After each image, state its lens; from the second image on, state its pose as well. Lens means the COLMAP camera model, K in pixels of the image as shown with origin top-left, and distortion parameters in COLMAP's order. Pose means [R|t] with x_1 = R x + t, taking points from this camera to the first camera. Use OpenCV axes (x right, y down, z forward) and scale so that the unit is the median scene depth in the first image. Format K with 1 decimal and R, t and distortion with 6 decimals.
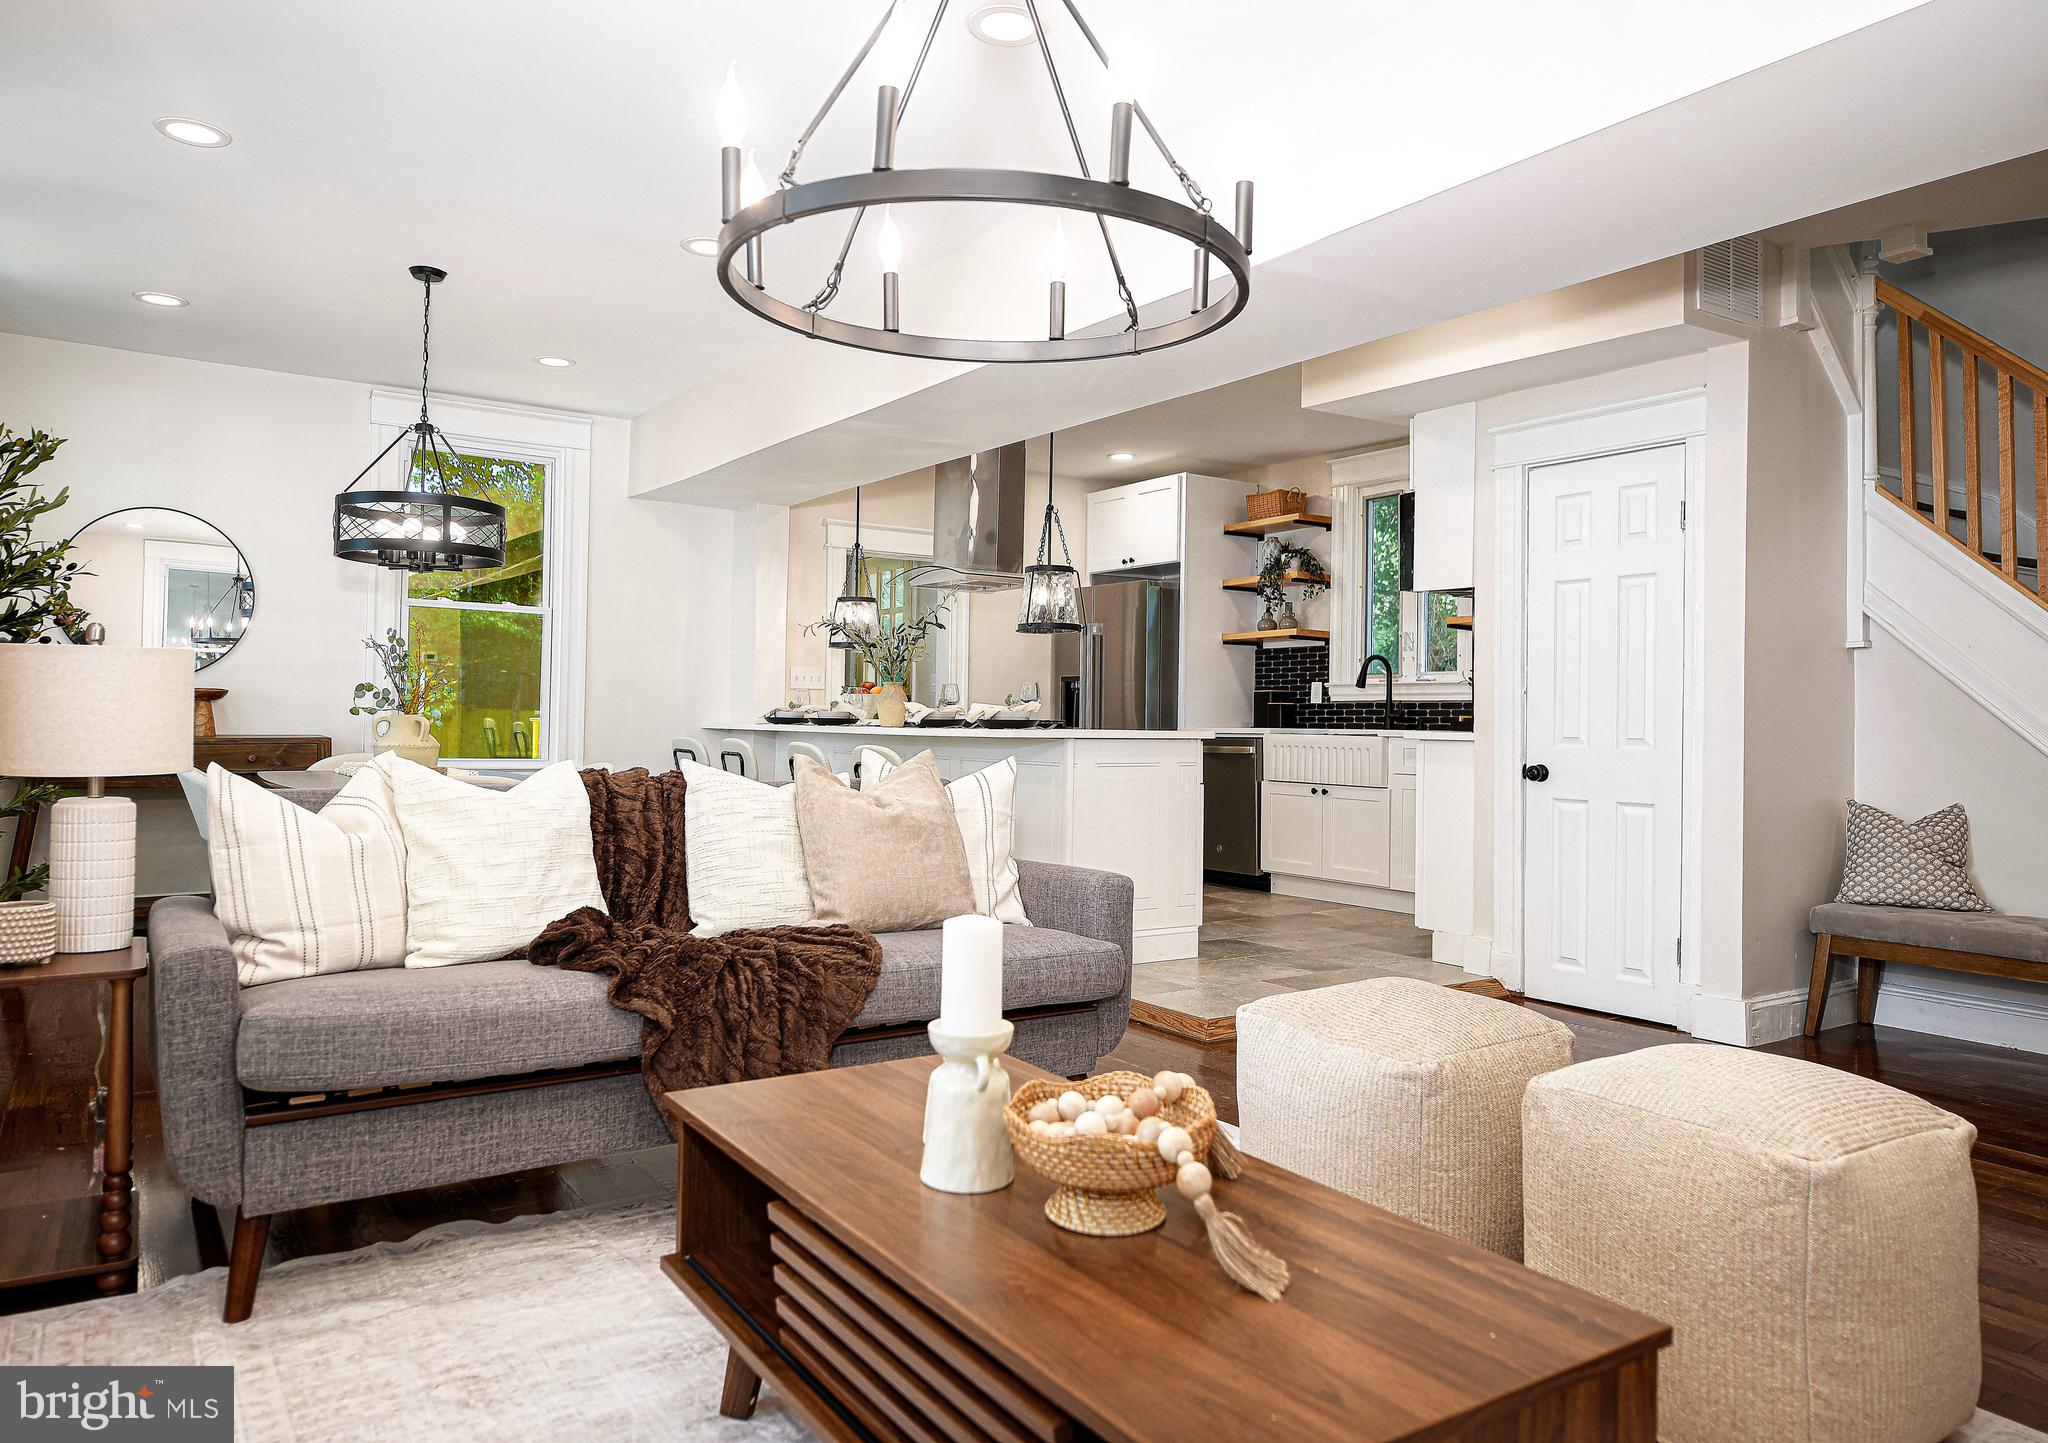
lens RADIAL K [[1347.0, 0, 1024.0], [0, 1347.0, 721.5], [0, 0, 1]] dist [0.000969, 0.000000]
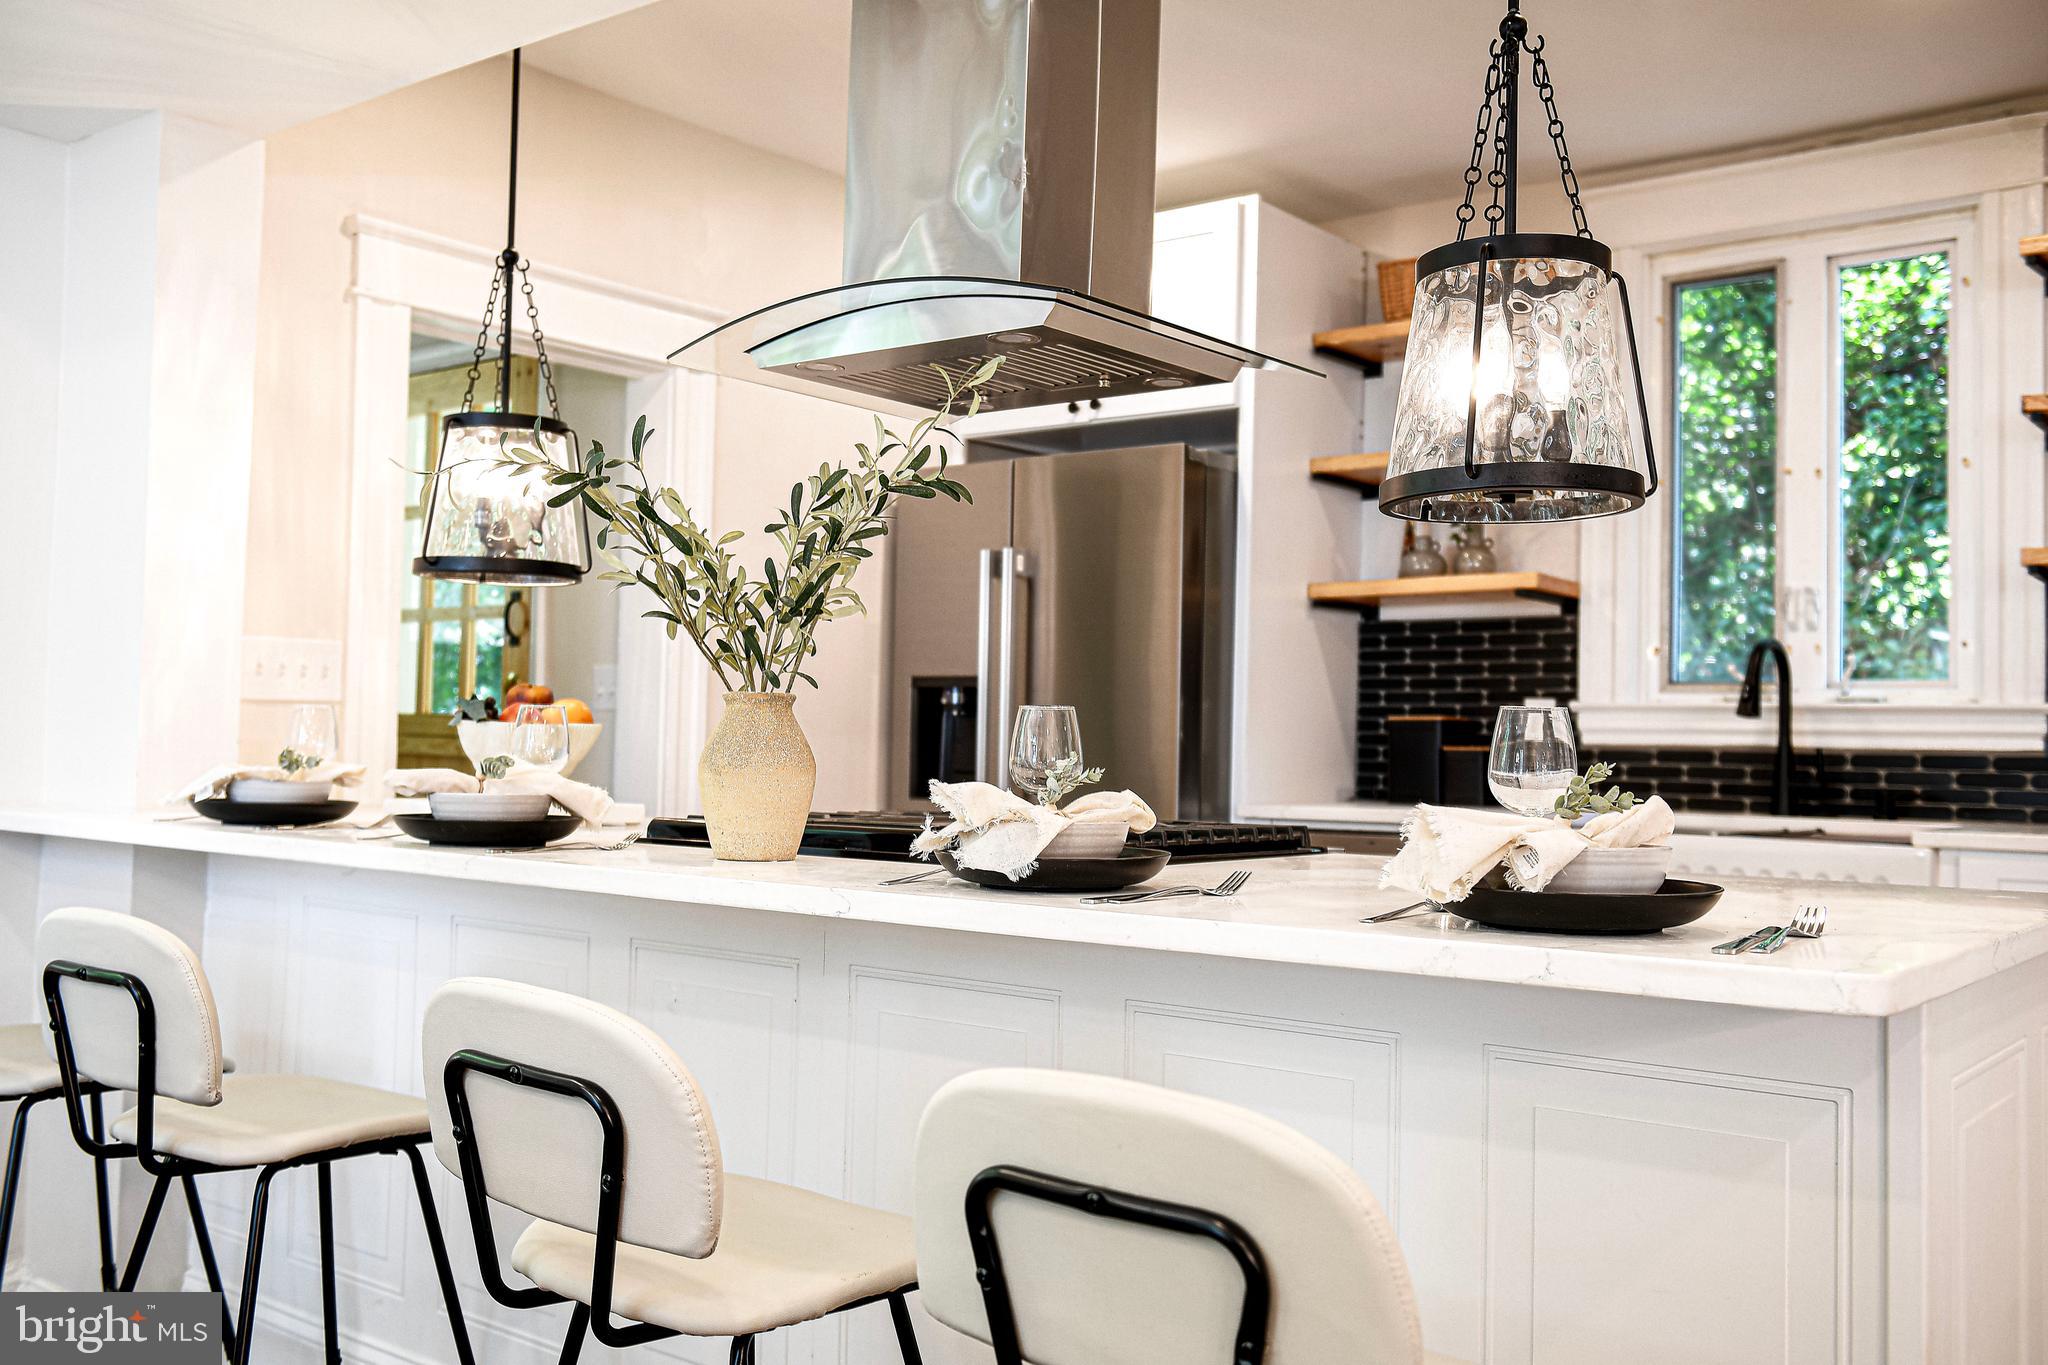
lens RADIAL K [[1847.7, 0, 1024.0], [0, 1847.7, 682.5], [0, 0, 1]] dist [-0.009700, -0.004476]
pose [[0.953252, 0.015720, 0.301767, -0.125528], [-0.006829, 0.999512, -0.030496, -0.015876], [-0.302099, 0.027010, 0.952894, 0.500287]]
